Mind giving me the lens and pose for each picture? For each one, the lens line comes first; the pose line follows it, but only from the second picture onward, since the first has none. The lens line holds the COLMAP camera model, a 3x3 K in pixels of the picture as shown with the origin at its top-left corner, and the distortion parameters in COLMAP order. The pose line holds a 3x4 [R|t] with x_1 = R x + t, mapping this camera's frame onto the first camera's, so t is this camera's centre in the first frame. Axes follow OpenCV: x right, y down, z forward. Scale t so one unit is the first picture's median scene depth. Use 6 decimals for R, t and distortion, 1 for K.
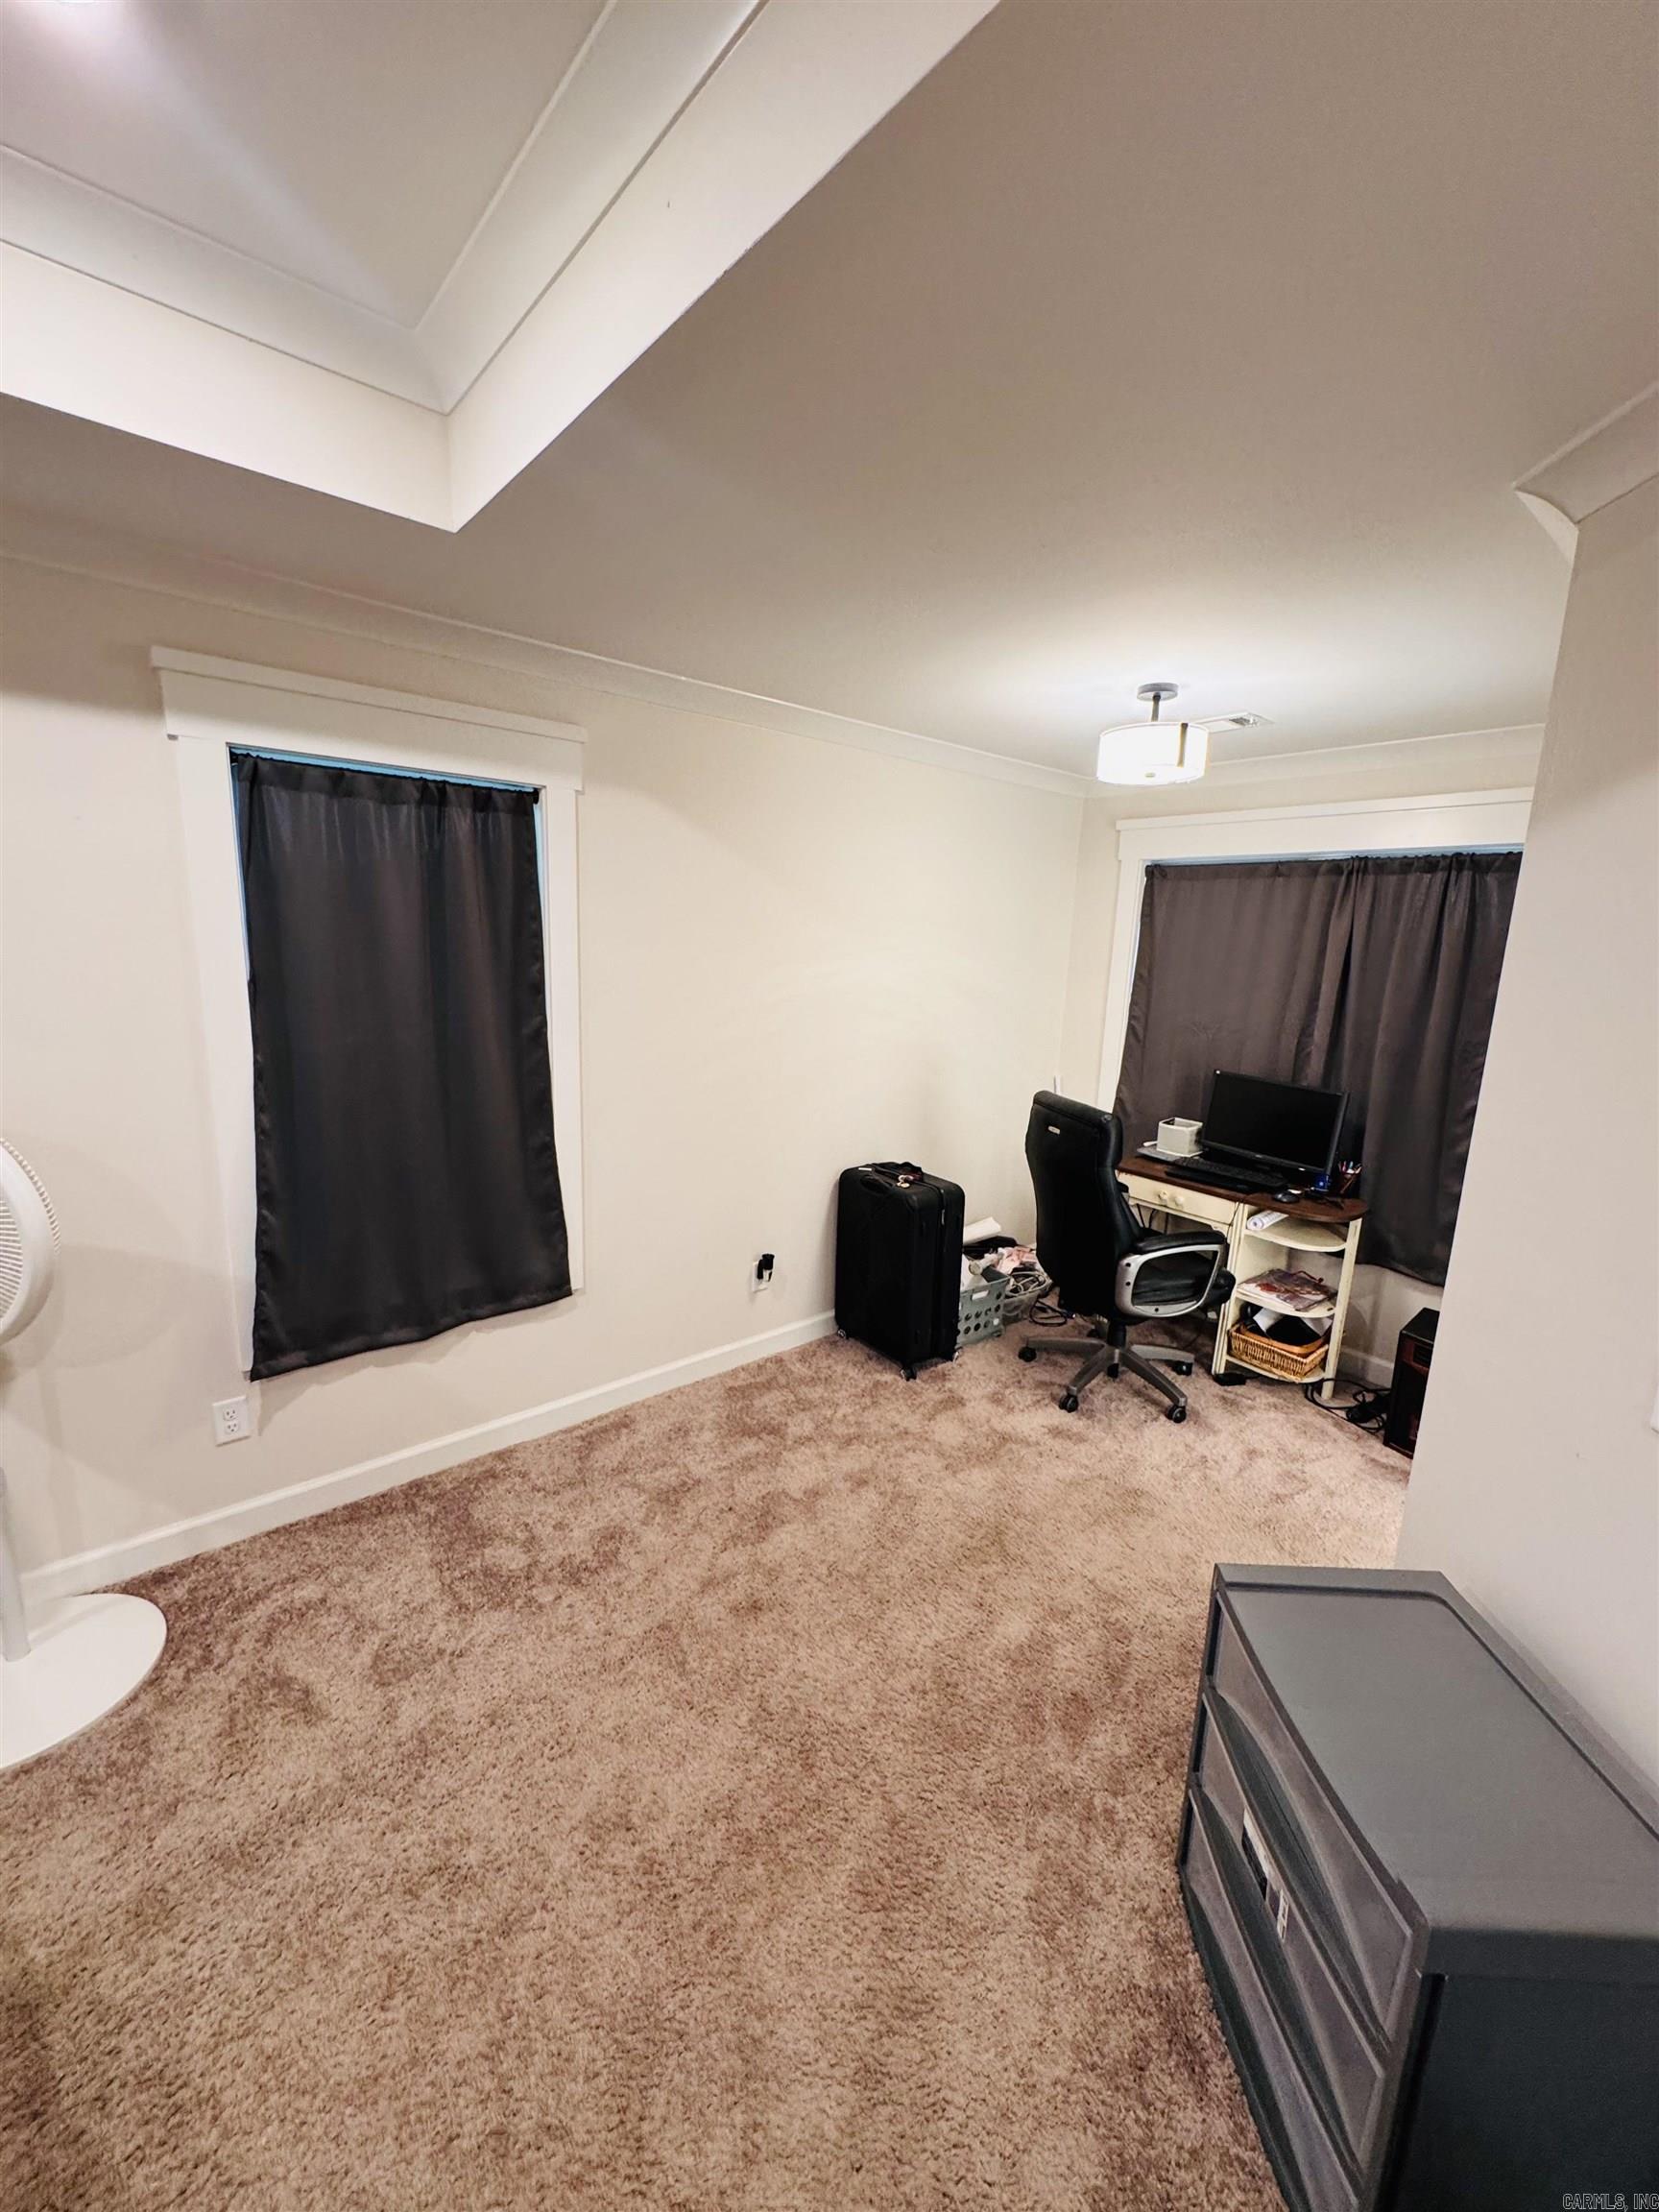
lens RADIAL K [[886.2, 0, 837.6], [0, 886.2, 1102.6], [0, 0, 1]] dist [0.000571, -0.000069]
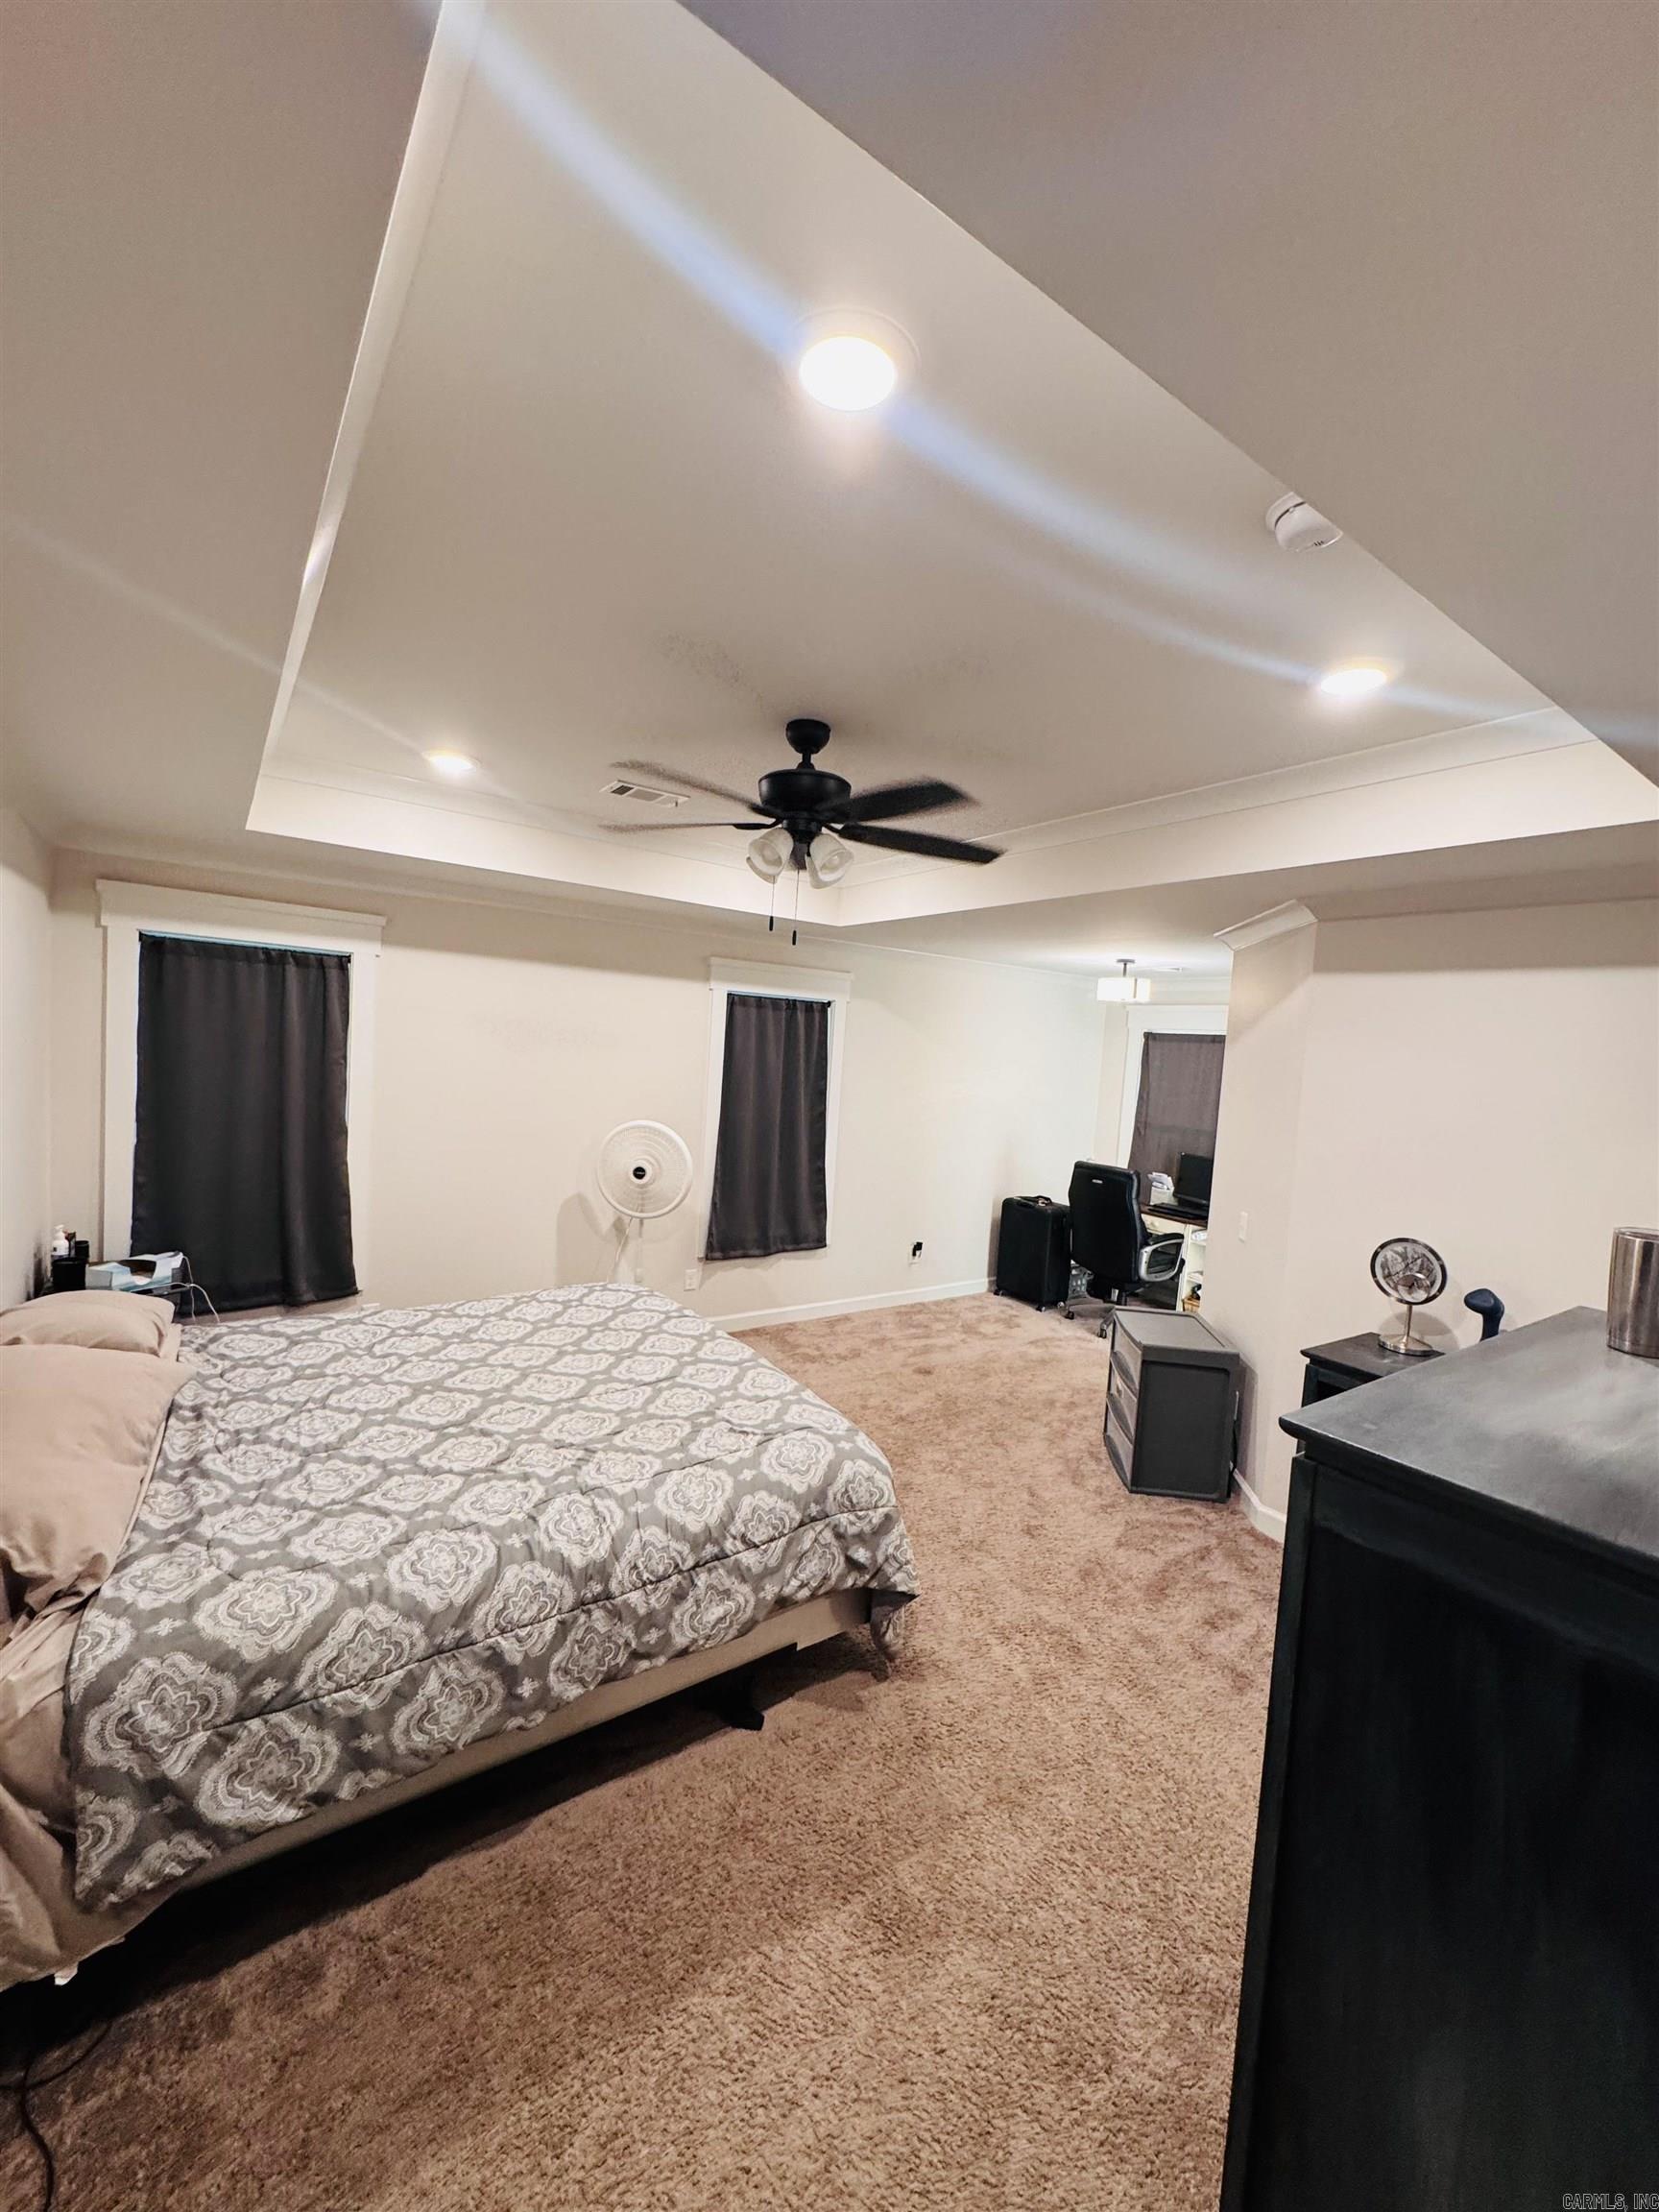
lens RADIAL K [[886.2, 0, 831.1], [0, 886.2, 1120.5], [0, 0, 1]] dist [0.000571, -0.000069]
pose [[0.994452, 0.030292, -0.100739, -0.109109], [-0.041450, 0.993003, -0.110578, 0.172739], [0.096685, 0.114140, 0.988749, -1.088090]]
